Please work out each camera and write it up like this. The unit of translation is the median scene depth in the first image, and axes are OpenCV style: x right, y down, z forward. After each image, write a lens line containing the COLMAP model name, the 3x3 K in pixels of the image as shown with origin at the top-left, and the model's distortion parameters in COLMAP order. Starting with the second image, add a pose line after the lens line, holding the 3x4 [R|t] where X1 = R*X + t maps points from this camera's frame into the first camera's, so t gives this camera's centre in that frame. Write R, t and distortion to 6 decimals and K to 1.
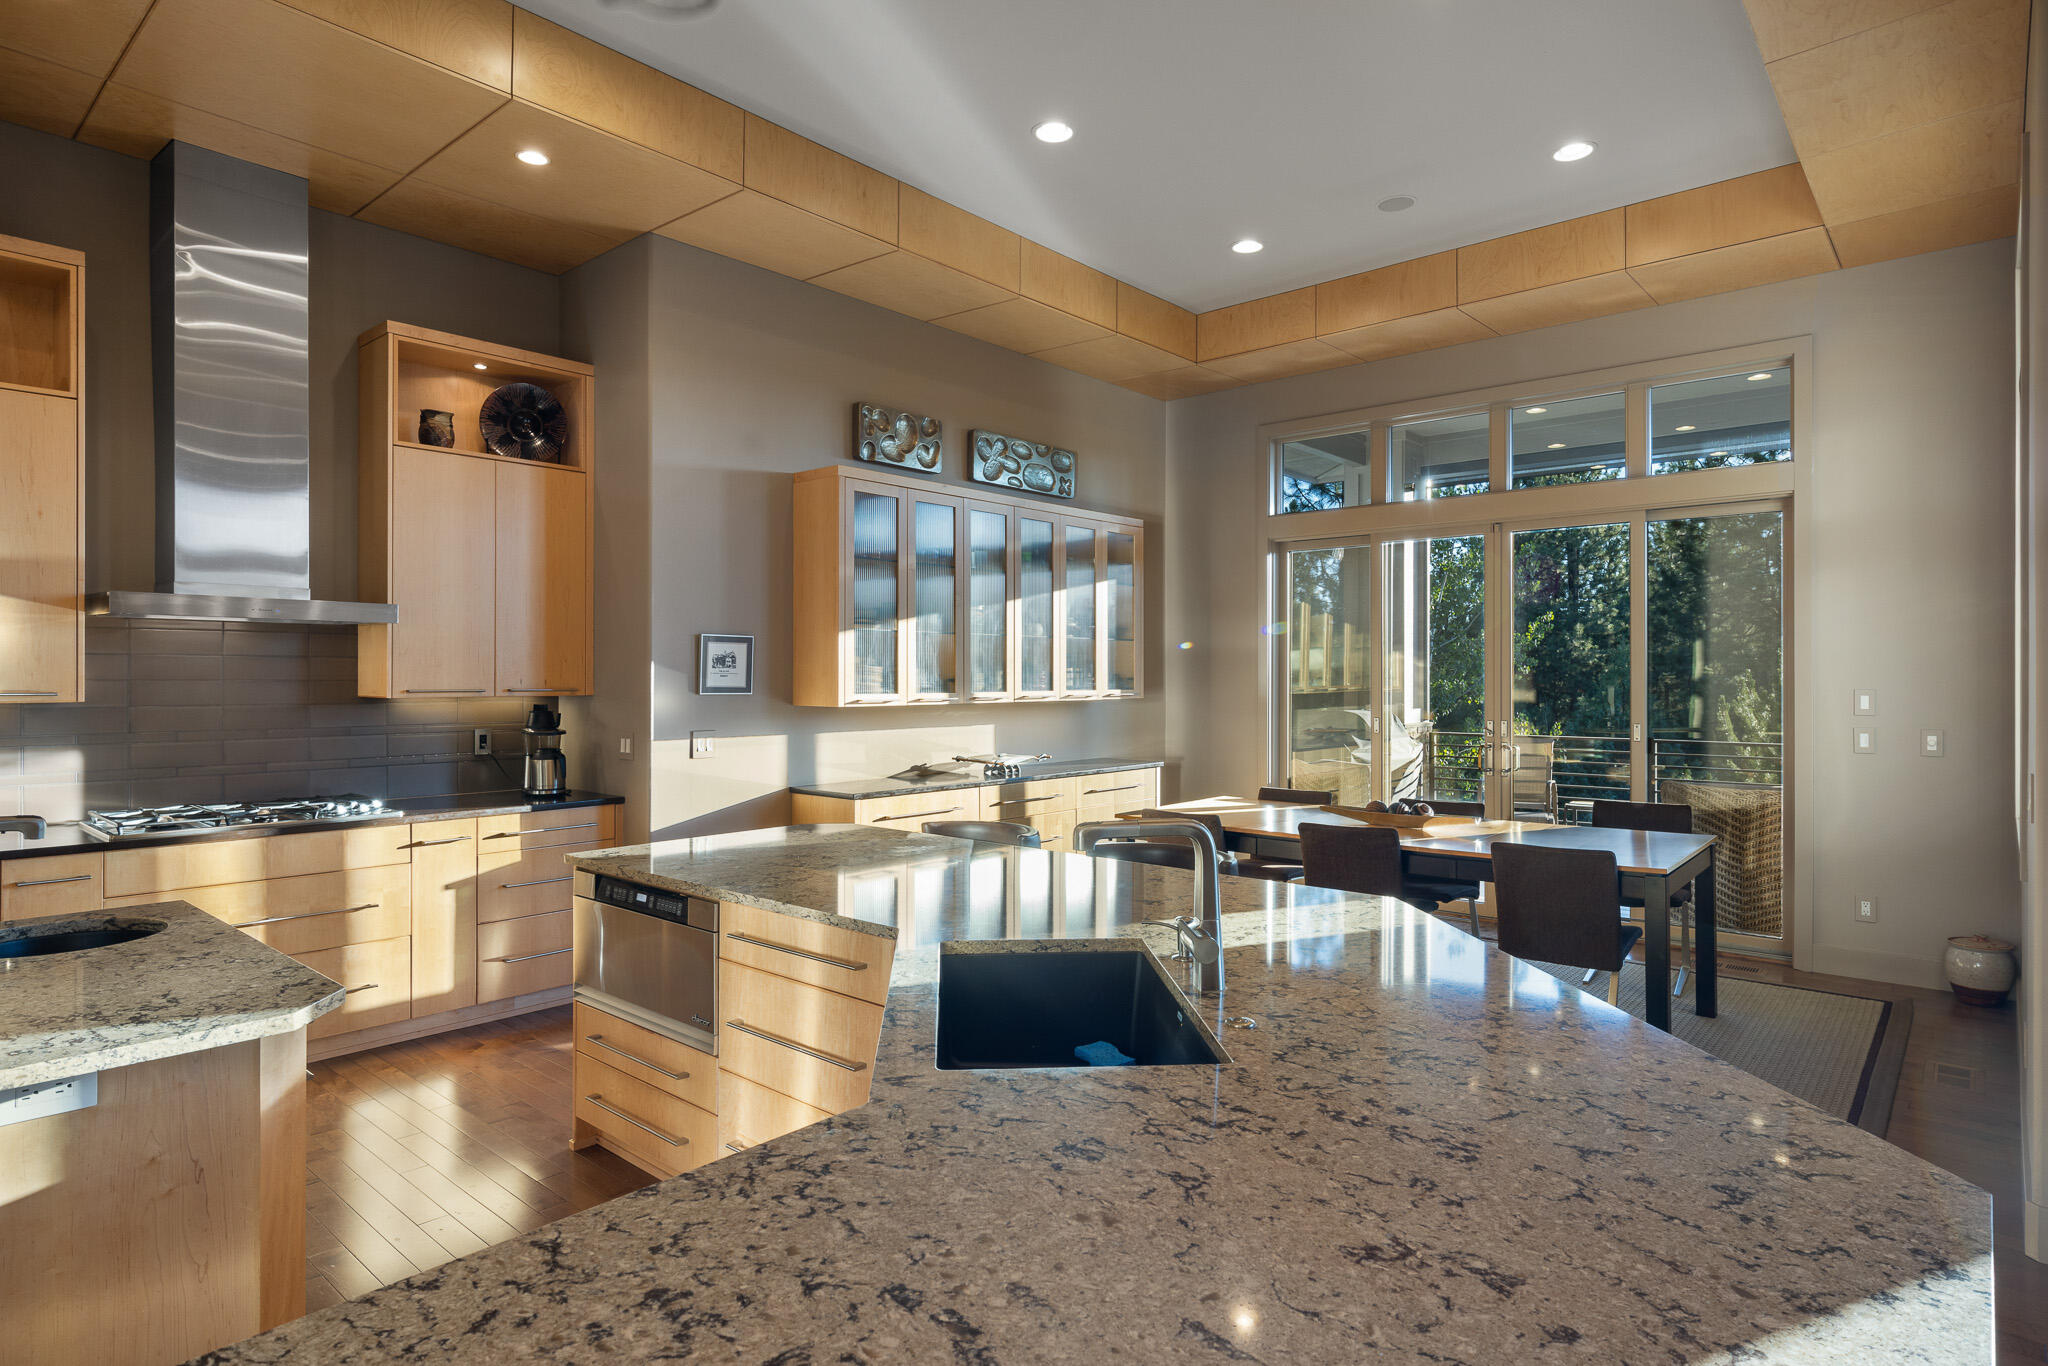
lens RADIAL K [[1104.7, 0, 1032.4], [0, 1104.7, 677.8], [0, 0, 1]] dist [0.001865, 0.000358]
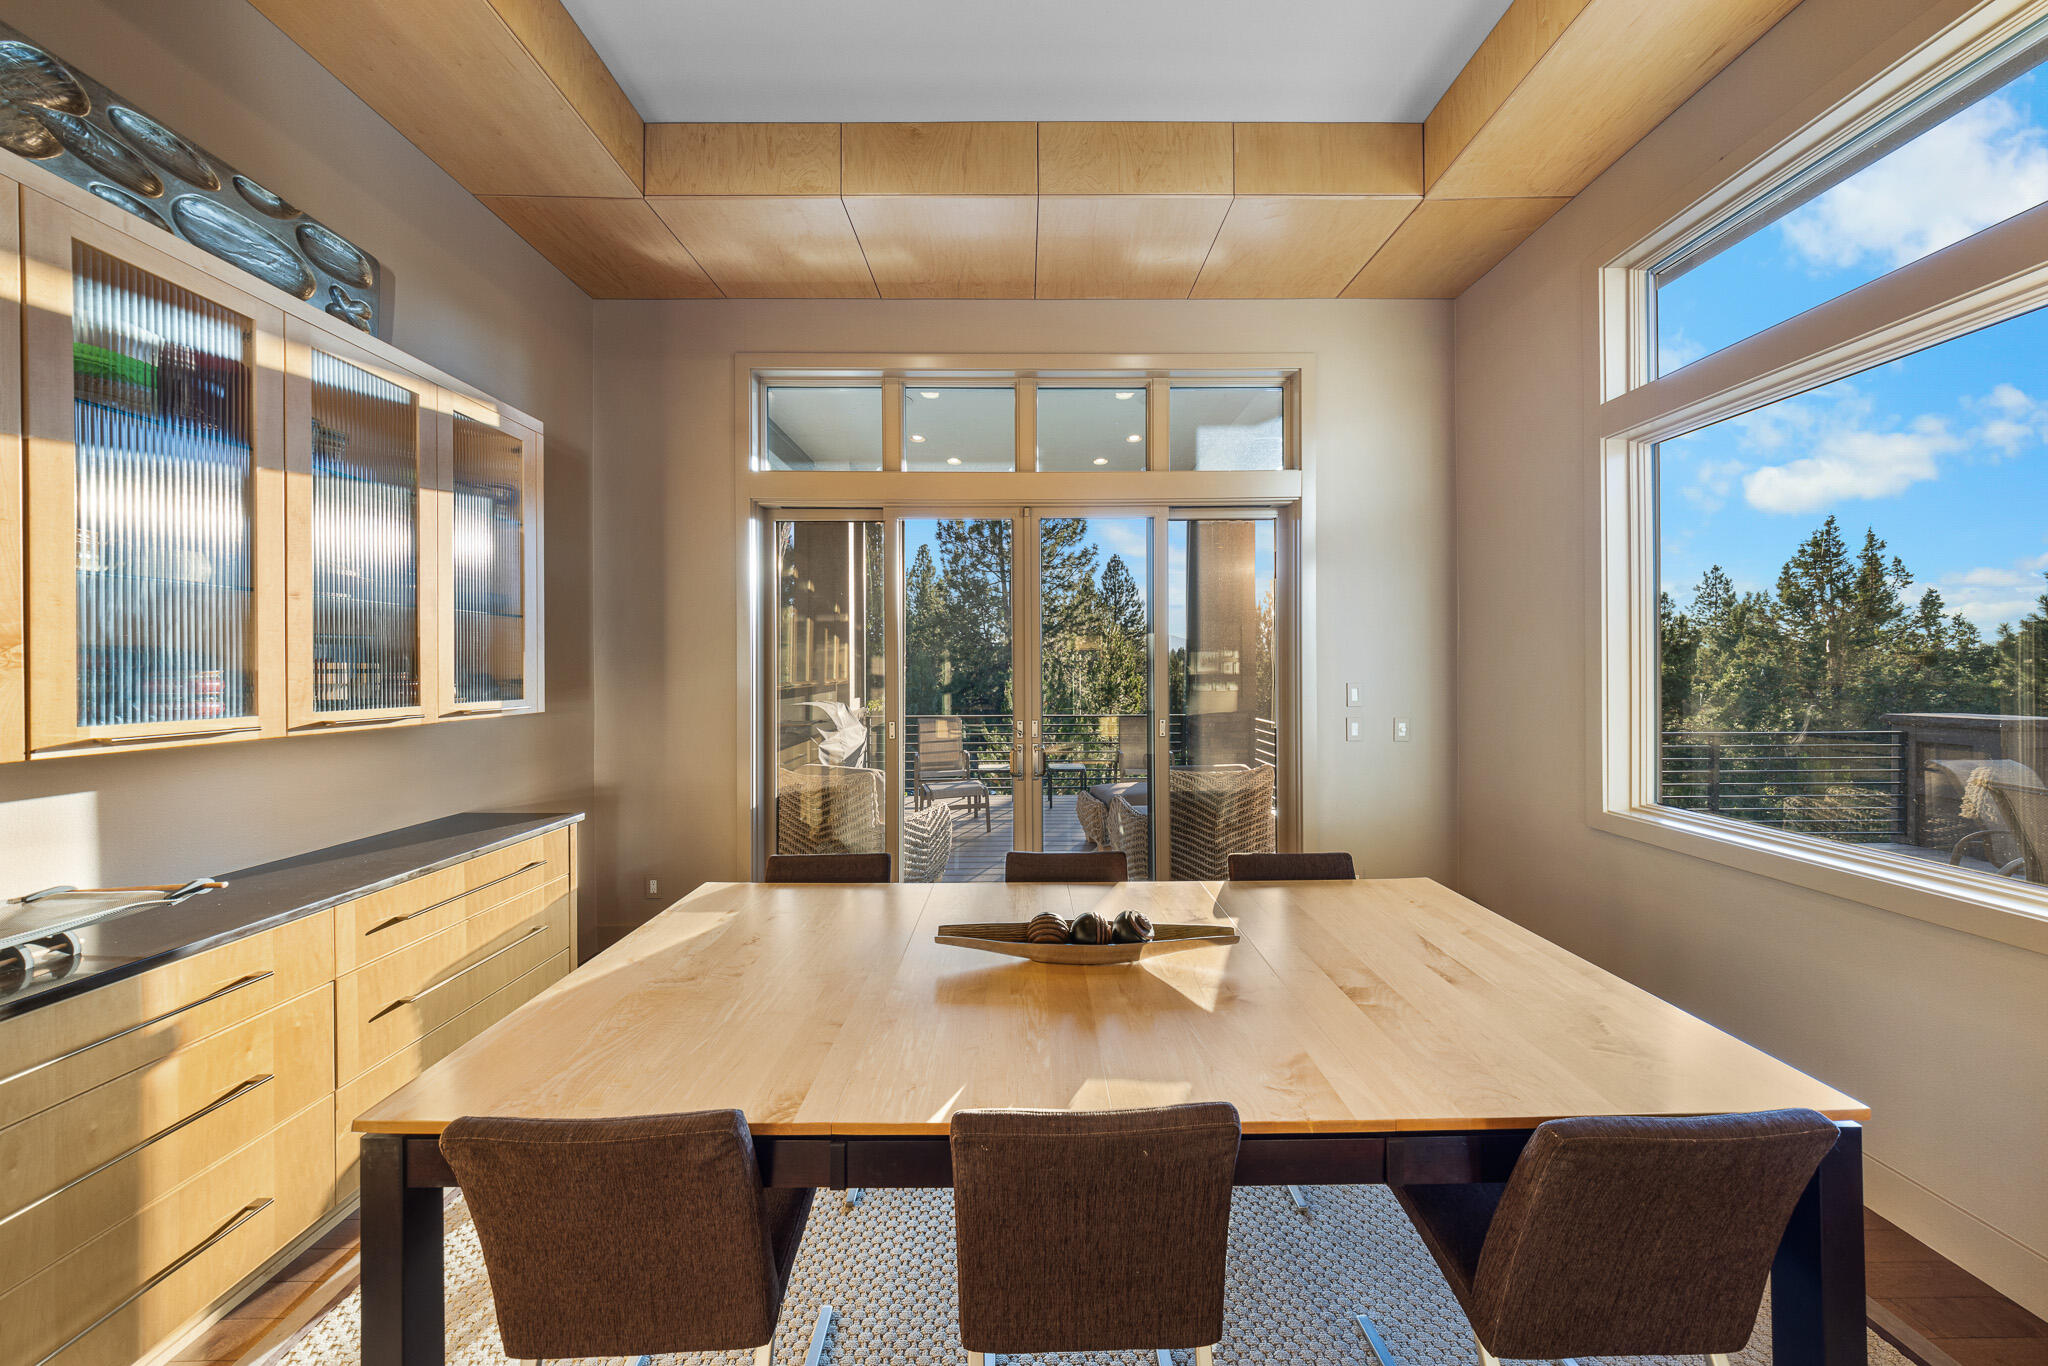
lens RADIAL K [[598.5, 0, 1029.3], [0, 598.5, 669.2], [0, 0, 1]] dist [-0.000630, -0.000165]
pose [[0.748457, -0.004373, 0.663169, 0.084177], [0.005249, 0.999986, 0.000670, -0.004260], [-0.663163, 0.002979, 0.748469, 0.587696]]
